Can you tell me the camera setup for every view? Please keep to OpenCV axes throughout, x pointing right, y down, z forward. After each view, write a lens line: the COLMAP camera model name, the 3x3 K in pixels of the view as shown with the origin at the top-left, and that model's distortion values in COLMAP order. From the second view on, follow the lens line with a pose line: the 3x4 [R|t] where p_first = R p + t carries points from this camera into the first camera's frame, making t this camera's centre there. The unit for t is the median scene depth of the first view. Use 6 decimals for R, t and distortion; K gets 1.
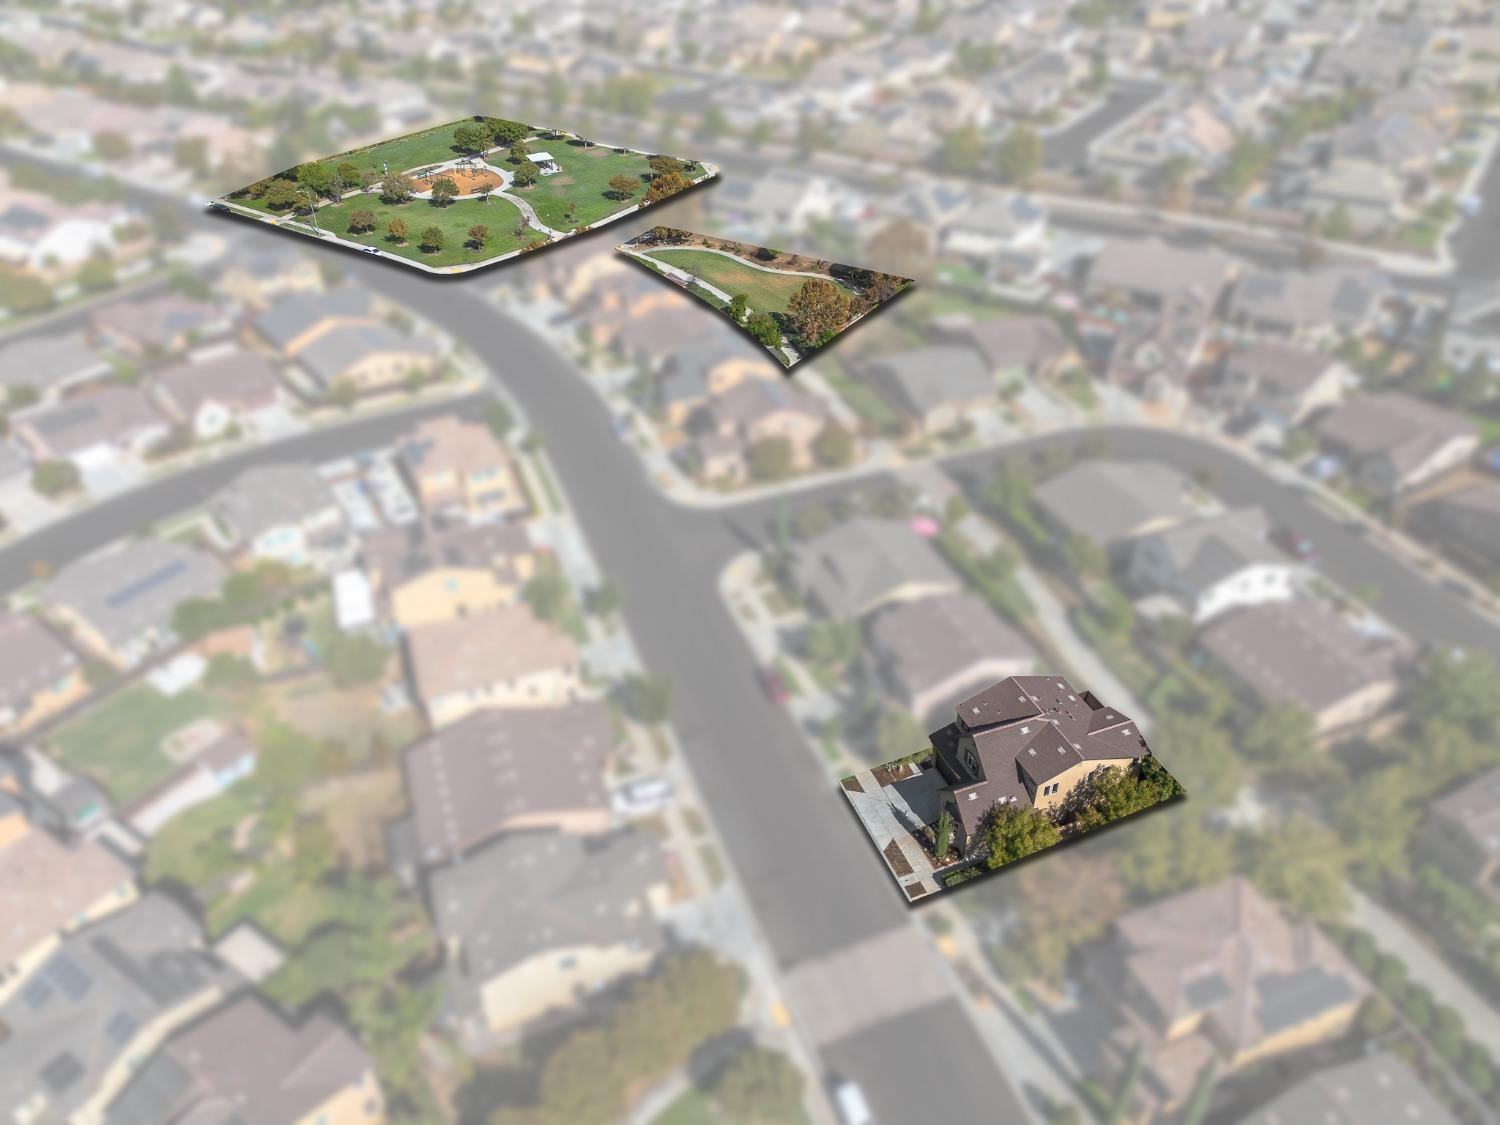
lens RADIAL K [[1034.5, 0, 749.2], [0, 1034.5, 562.7], [0, 0, 1]] dist [0.067501, 0.000688]
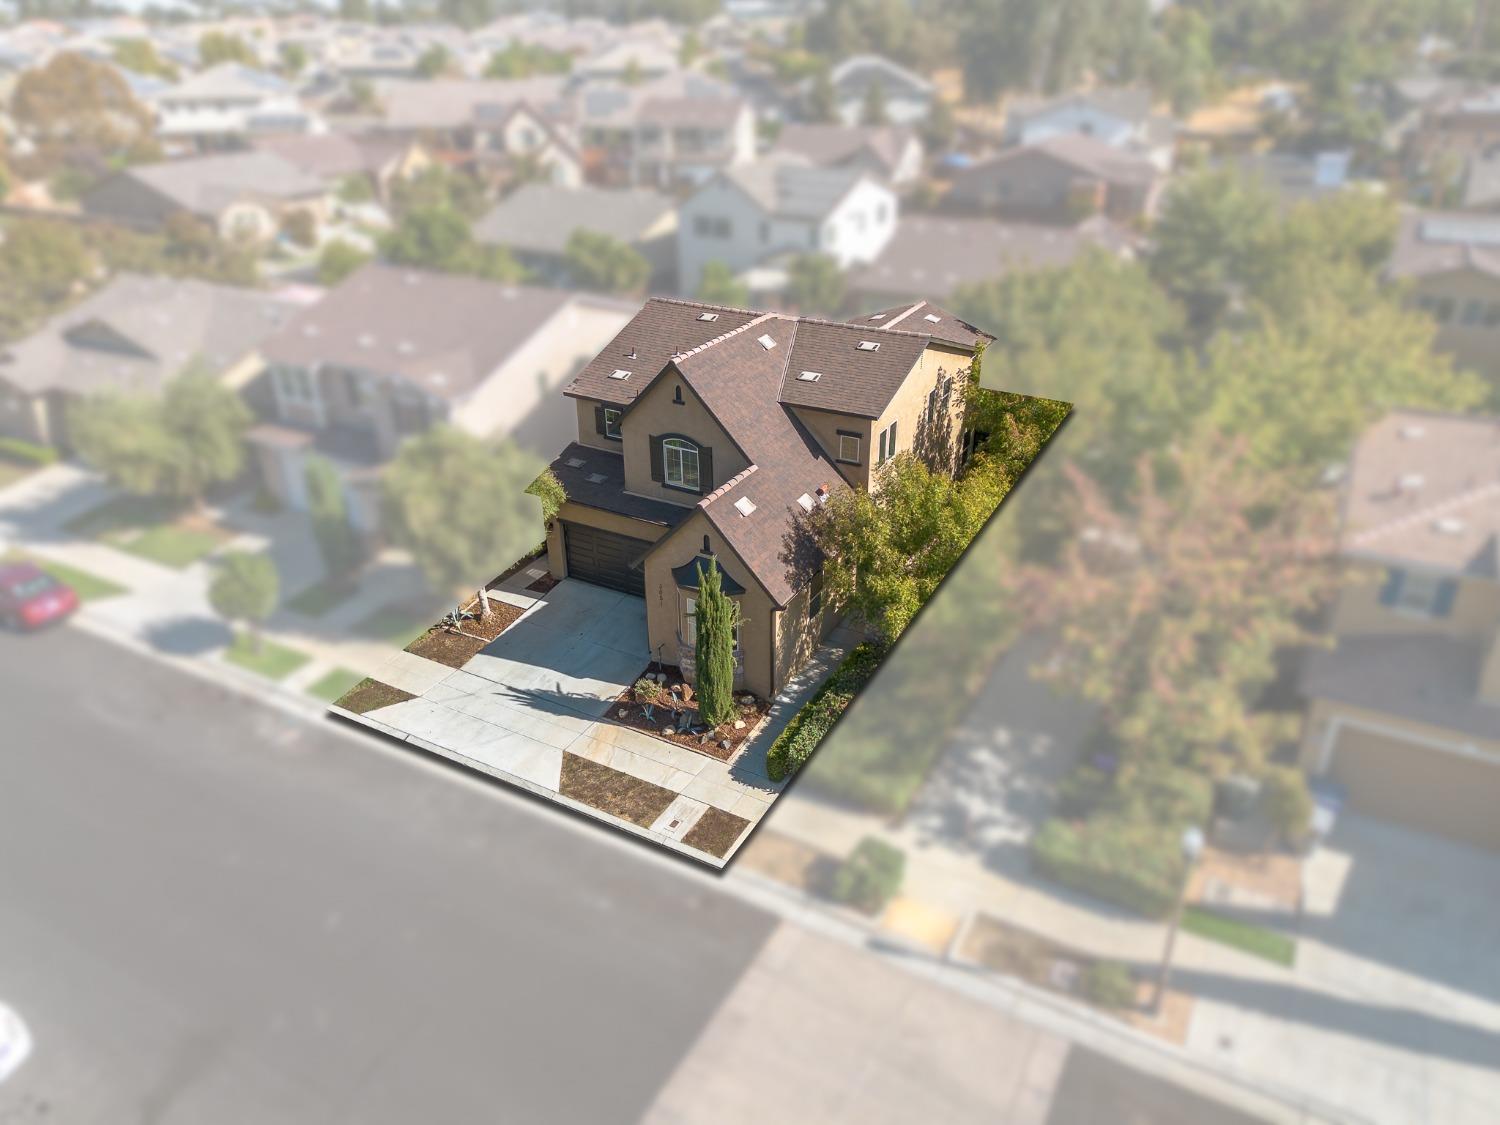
lens RADIAL K [[1034.5, 0, 748.3], [0, 1034.5, 559.7], [0, 0, 1]] dist [0.067501, 0.000688]
pose [[0.769344, -0.290415, 0.569007, 0.016763], [0.370222, 0.928561, -0.026642, 0.245020], [-0.520620, 0.231156, 0.821901, 0.709354]]
